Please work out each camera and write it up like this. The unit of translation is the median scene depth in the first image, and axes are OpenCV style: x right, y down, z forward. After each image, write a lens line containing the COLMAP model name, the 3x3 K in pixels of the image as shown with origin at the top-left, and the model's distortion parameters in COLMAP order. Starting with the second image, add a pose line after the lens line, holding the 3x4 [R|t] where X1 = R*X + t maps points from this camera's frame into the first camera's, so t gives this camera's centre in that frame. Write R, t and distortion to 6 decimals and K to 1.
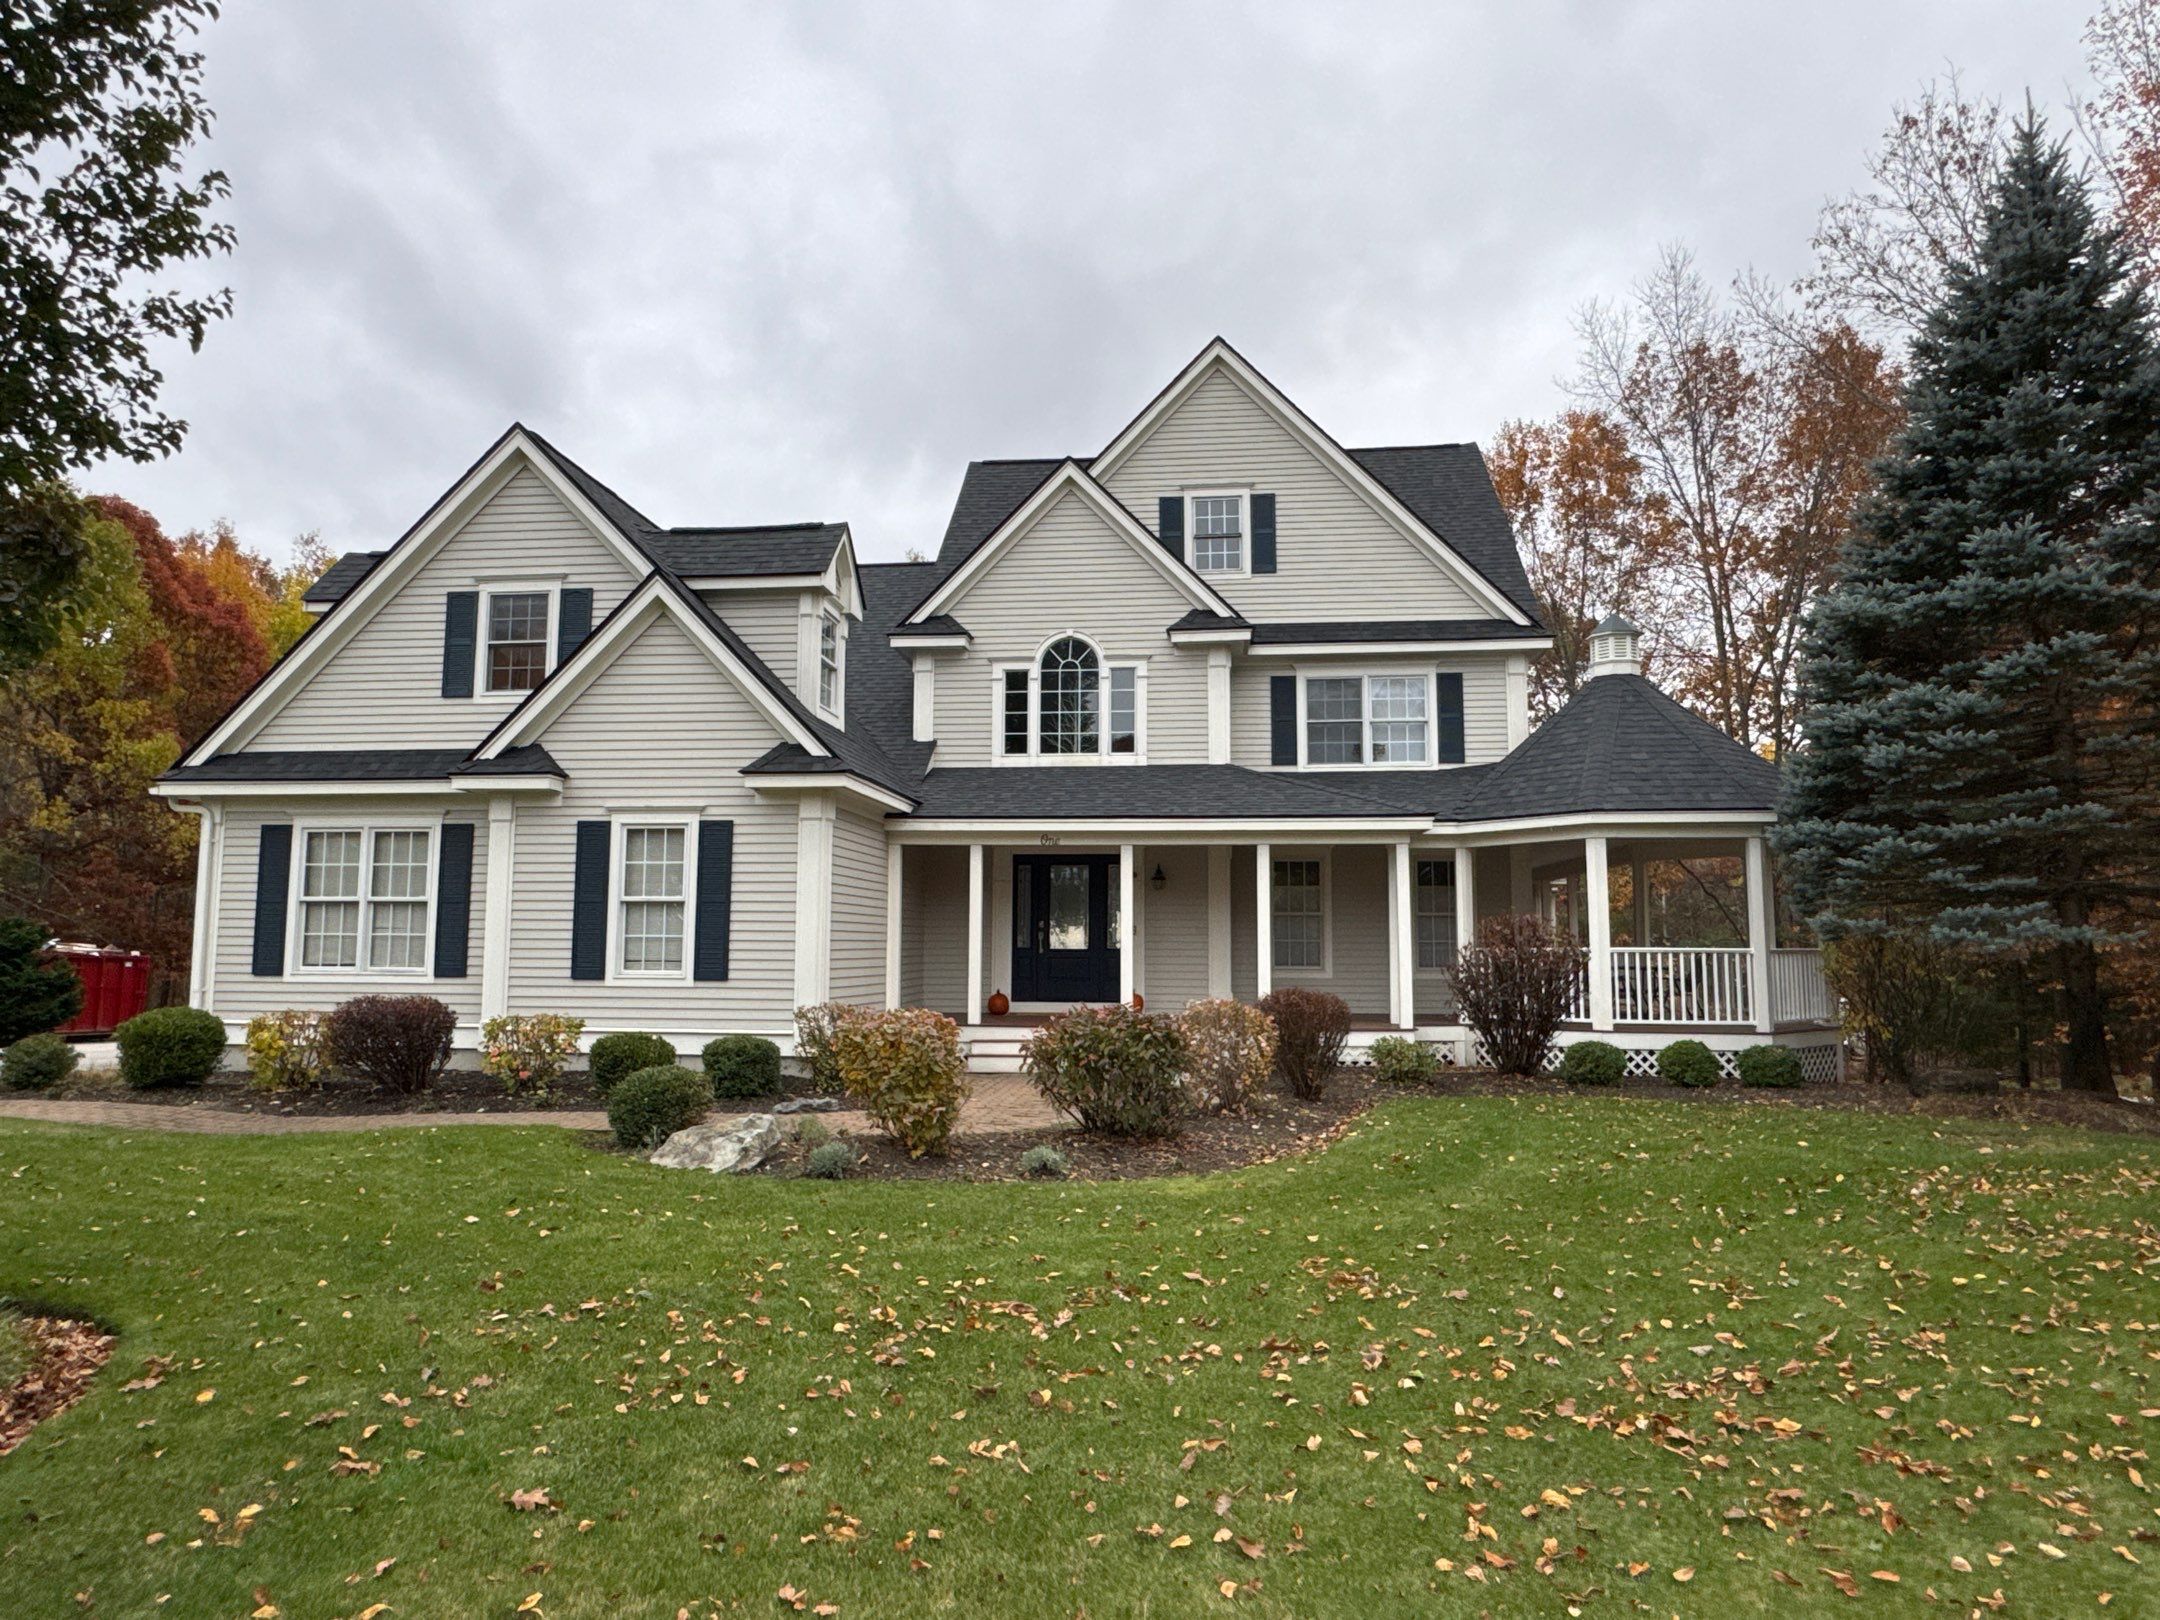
lens RADIAL K [[1316.2, 0, 1078.6], [0, 1316.2, 812.7], [0, 0, 1]] dist [0.003292, 0.000328]
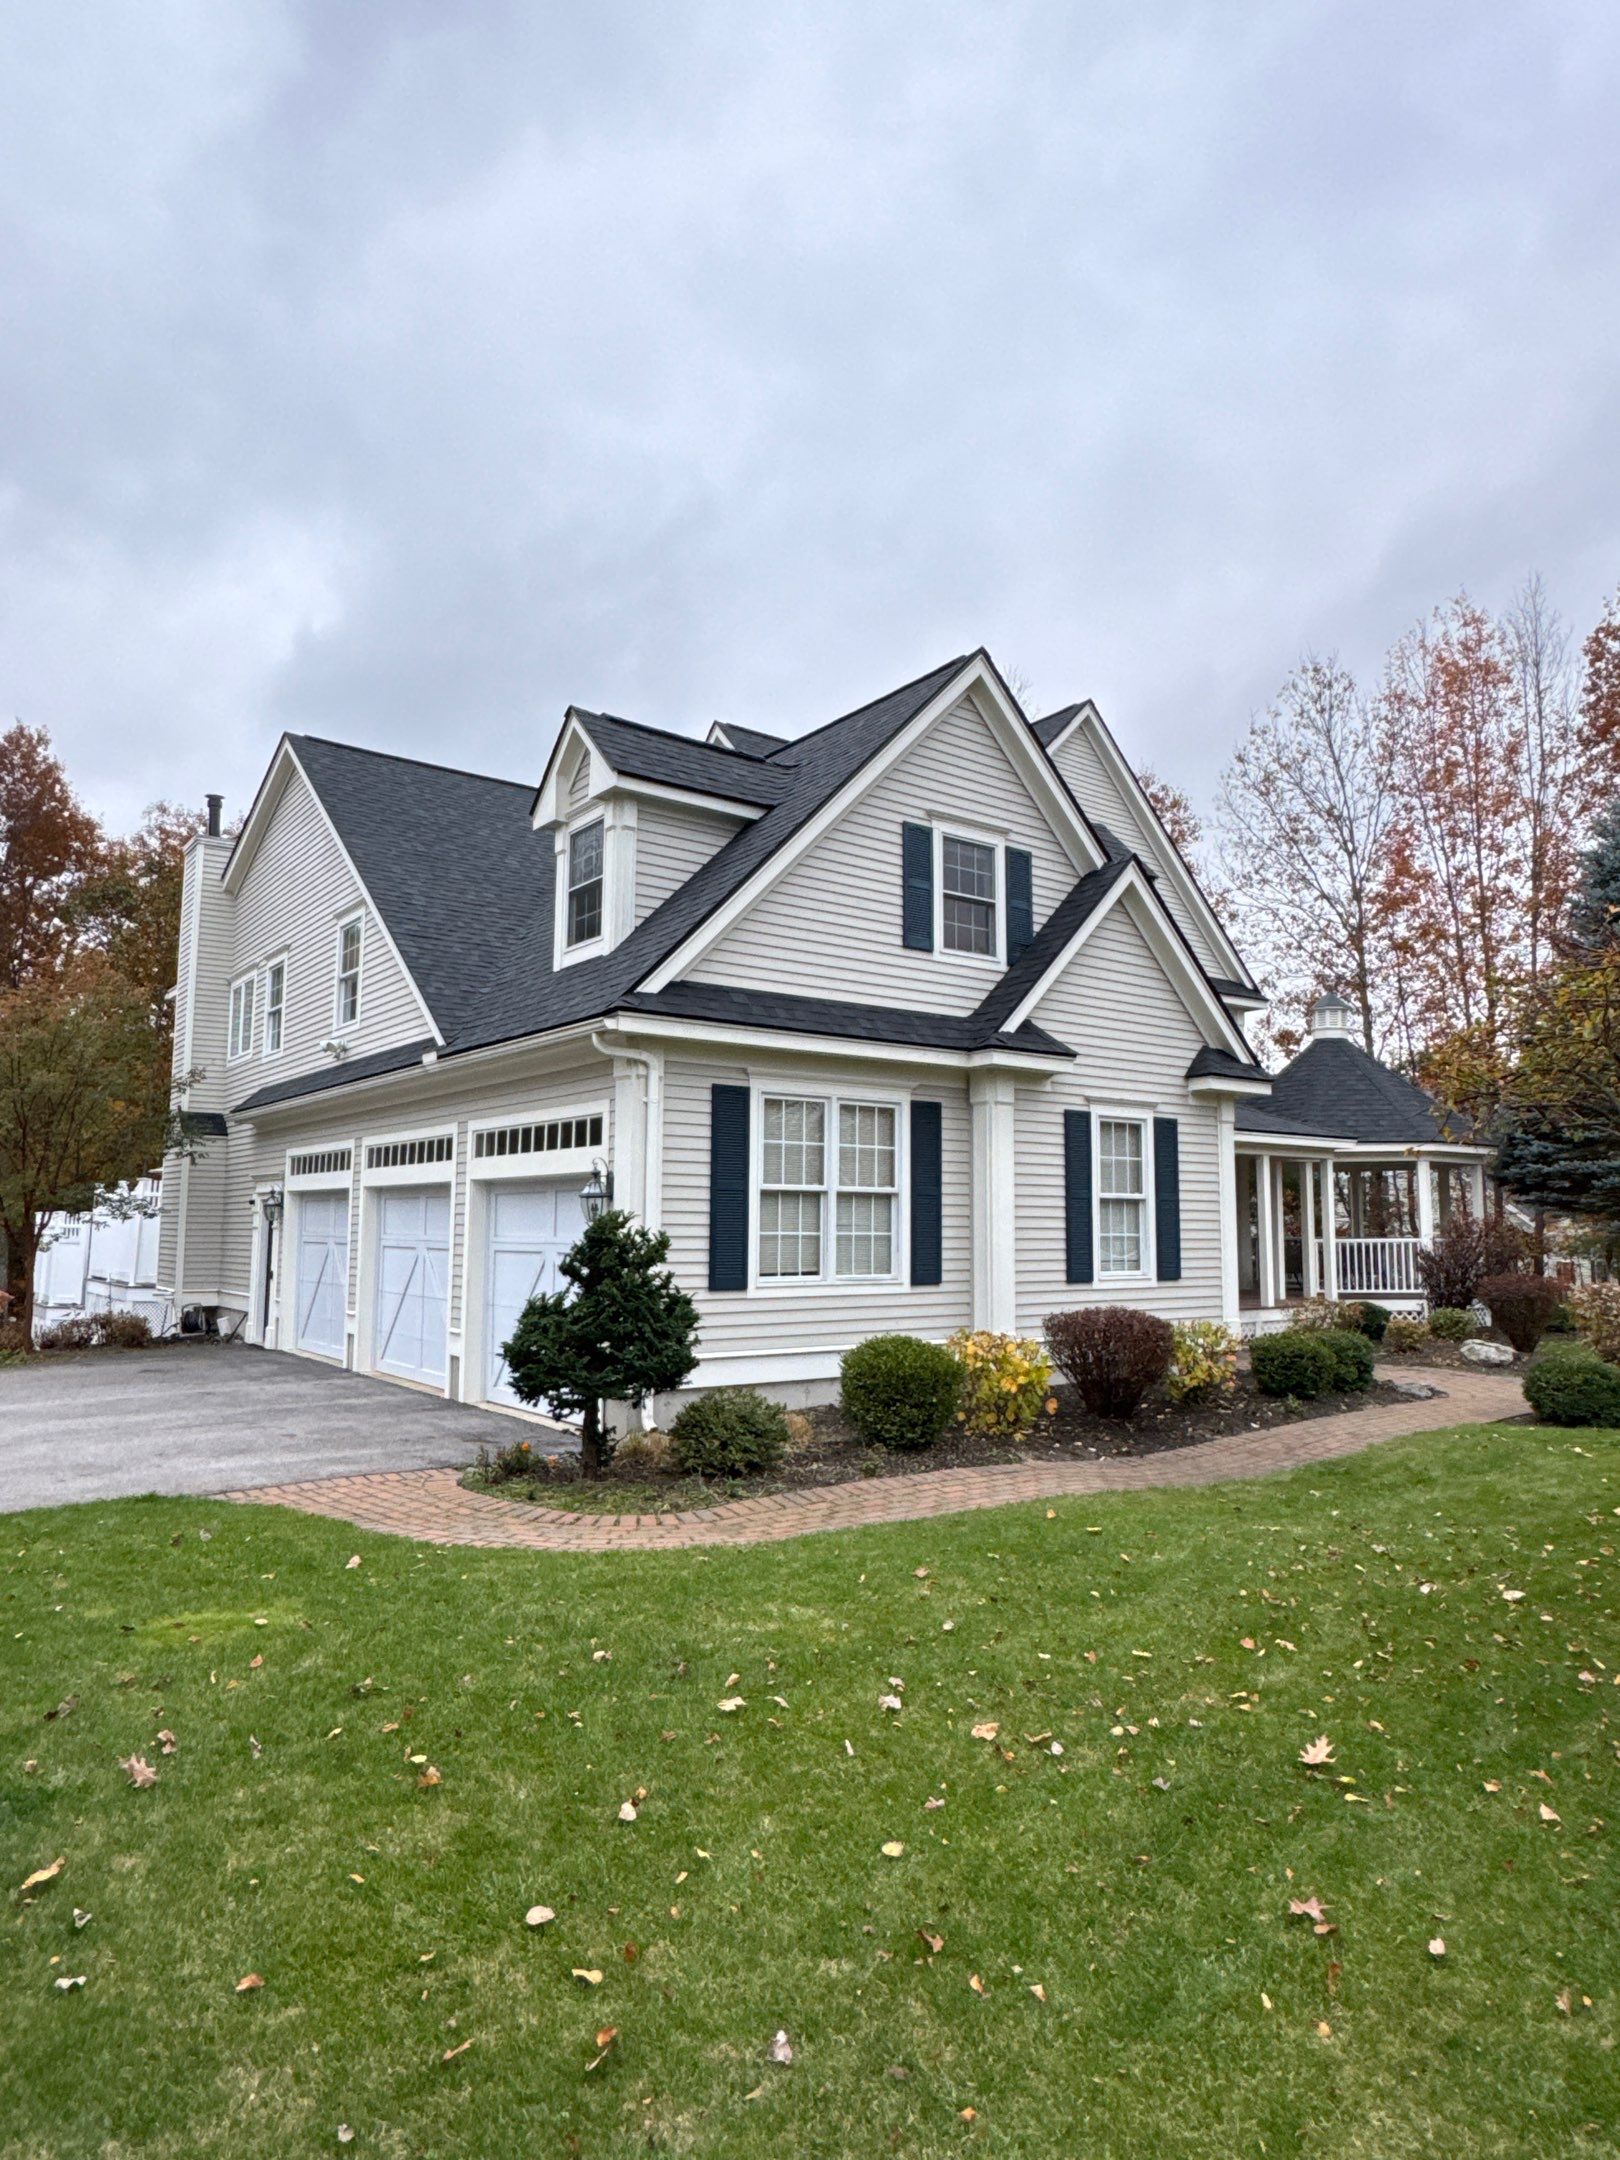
lens RADIAL K [[1316.2, 0, 804.3], [0, 1316.2, 1079.3], [0, 0, 1]] dist [0.003292, 0.000328]
pose [[0.729325, 0.075260, 0.680015, -1.078384], [-0.069548, 0.996938, -0.035744, 0.029081], [-0.680623, -0.021225, 0.732326, 0.431033]]
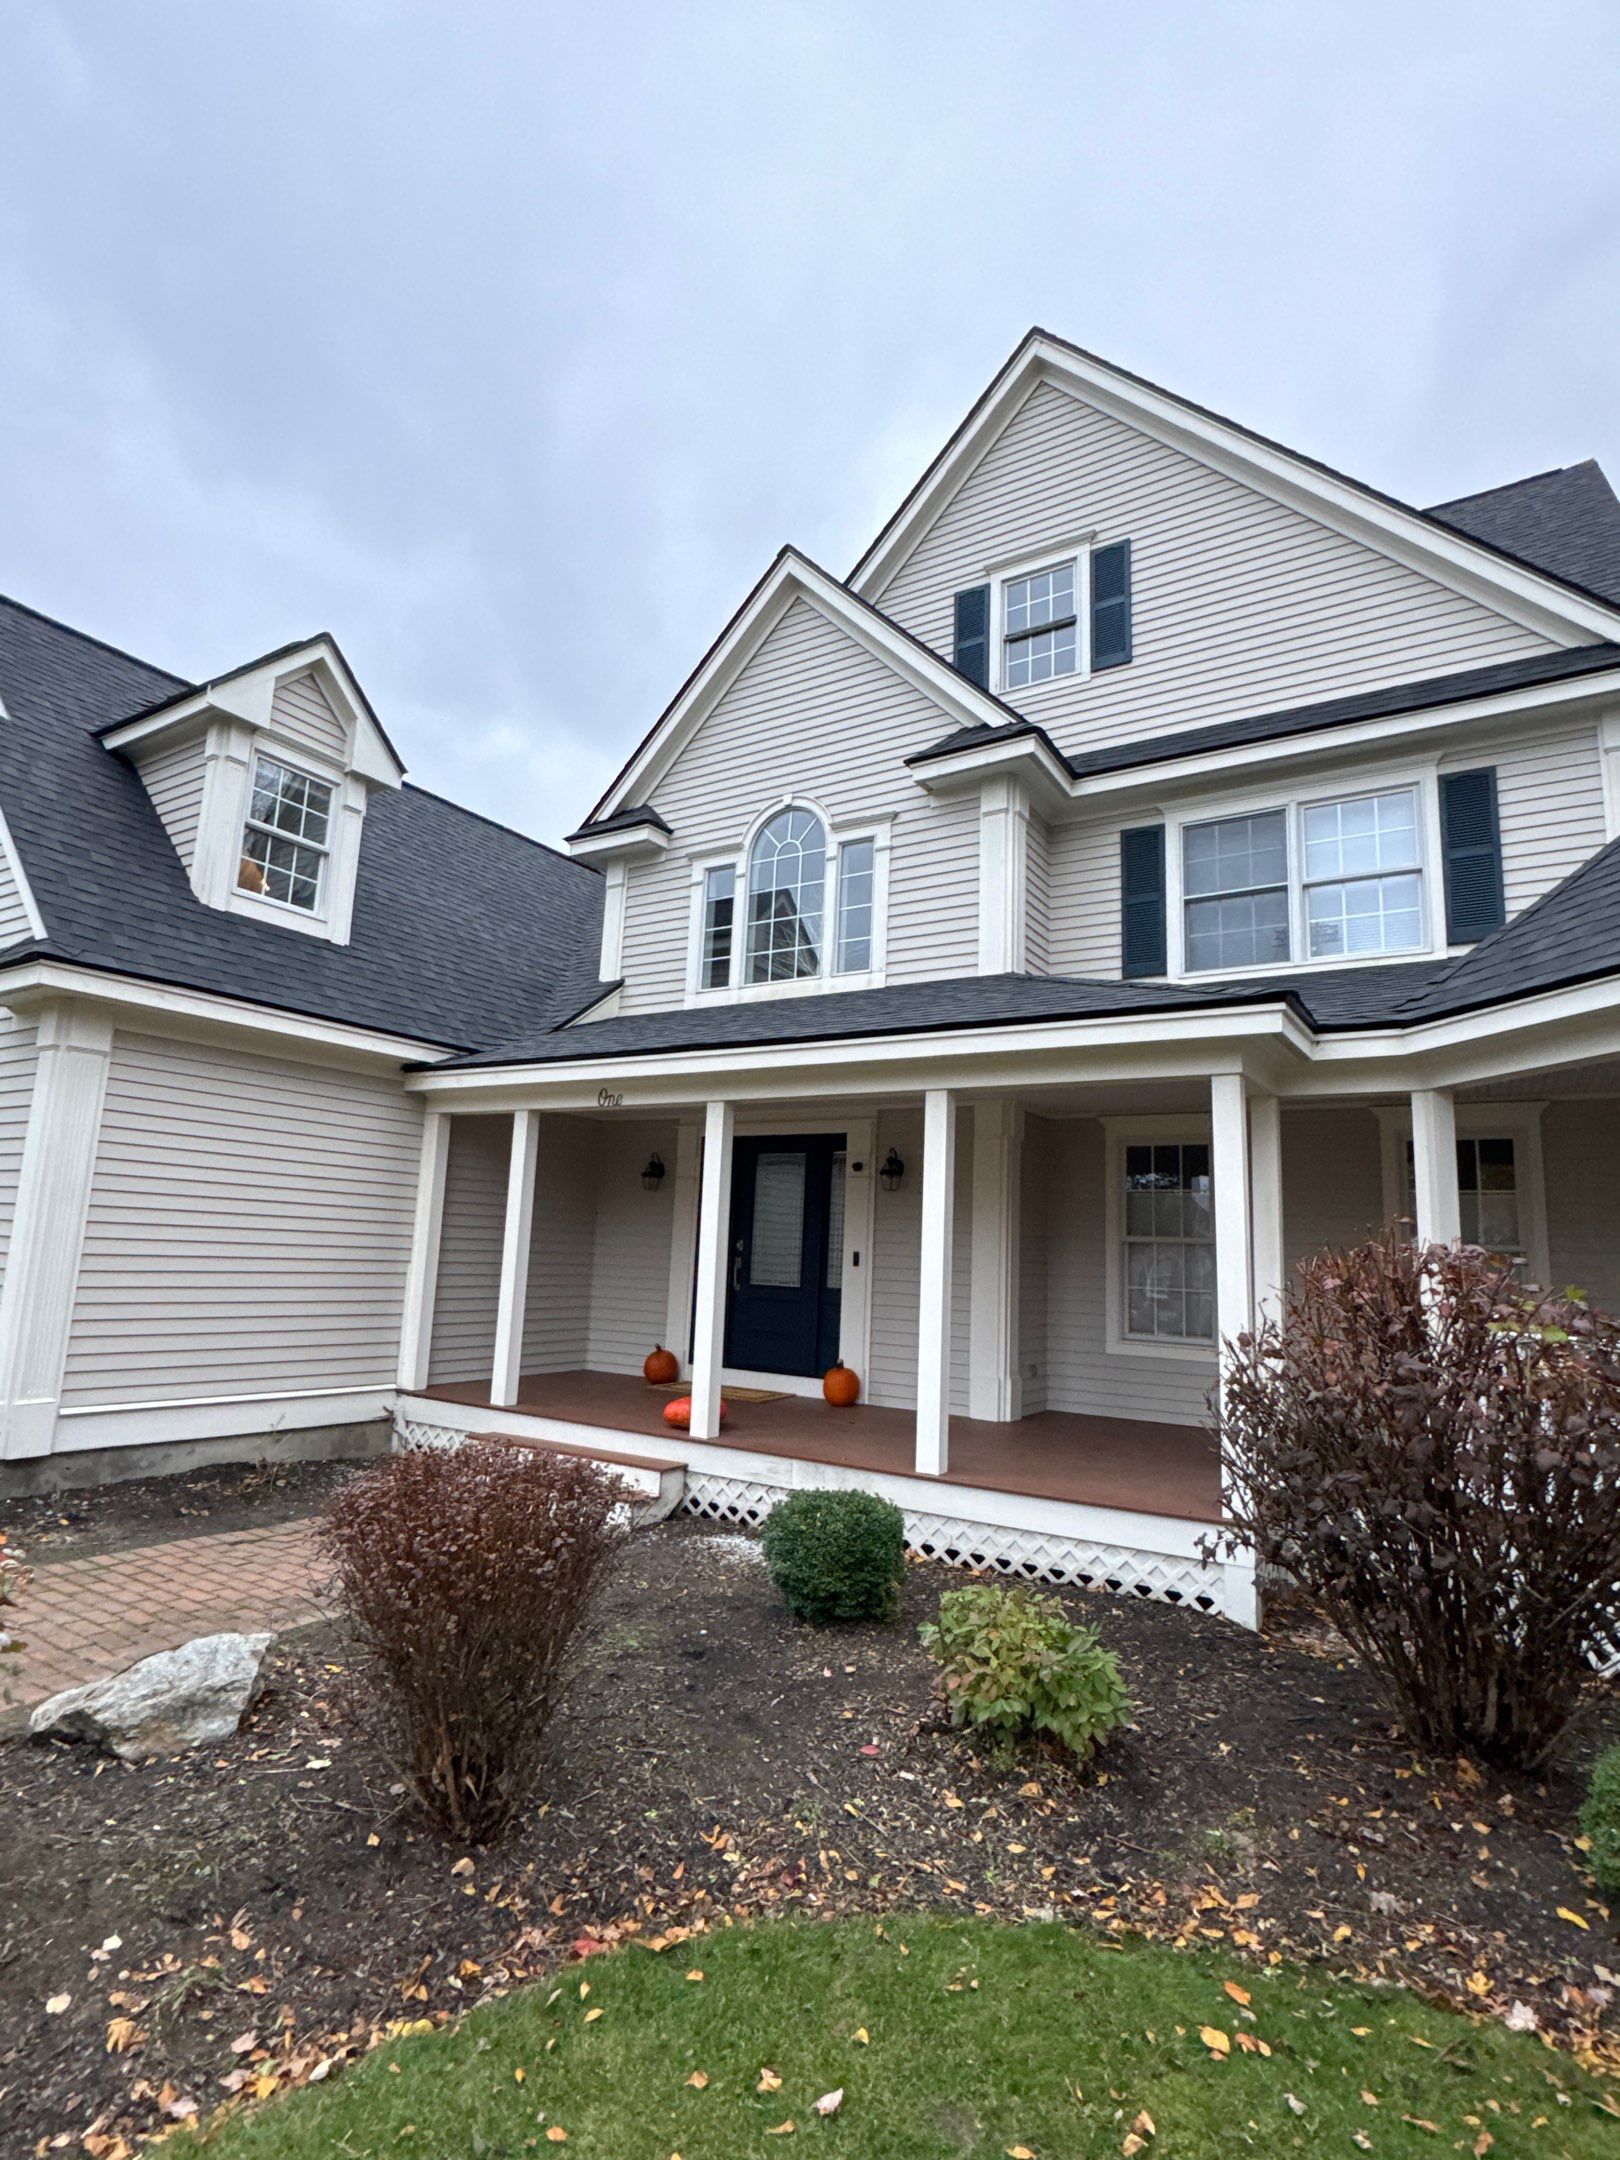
lens RADIAL K [[1078.6, 0, 806.9], [0, 1078.6, 1078.8], [0, 0, 1]] dist [-0.003549, 0.000022]
pose [[0.893734, -0.036793, -0.447087, 0.299487], [0.006368, 0.997571, -0.069366, 0.050938], [0.448553, 0.059148, 0.891797, 0.660982]]
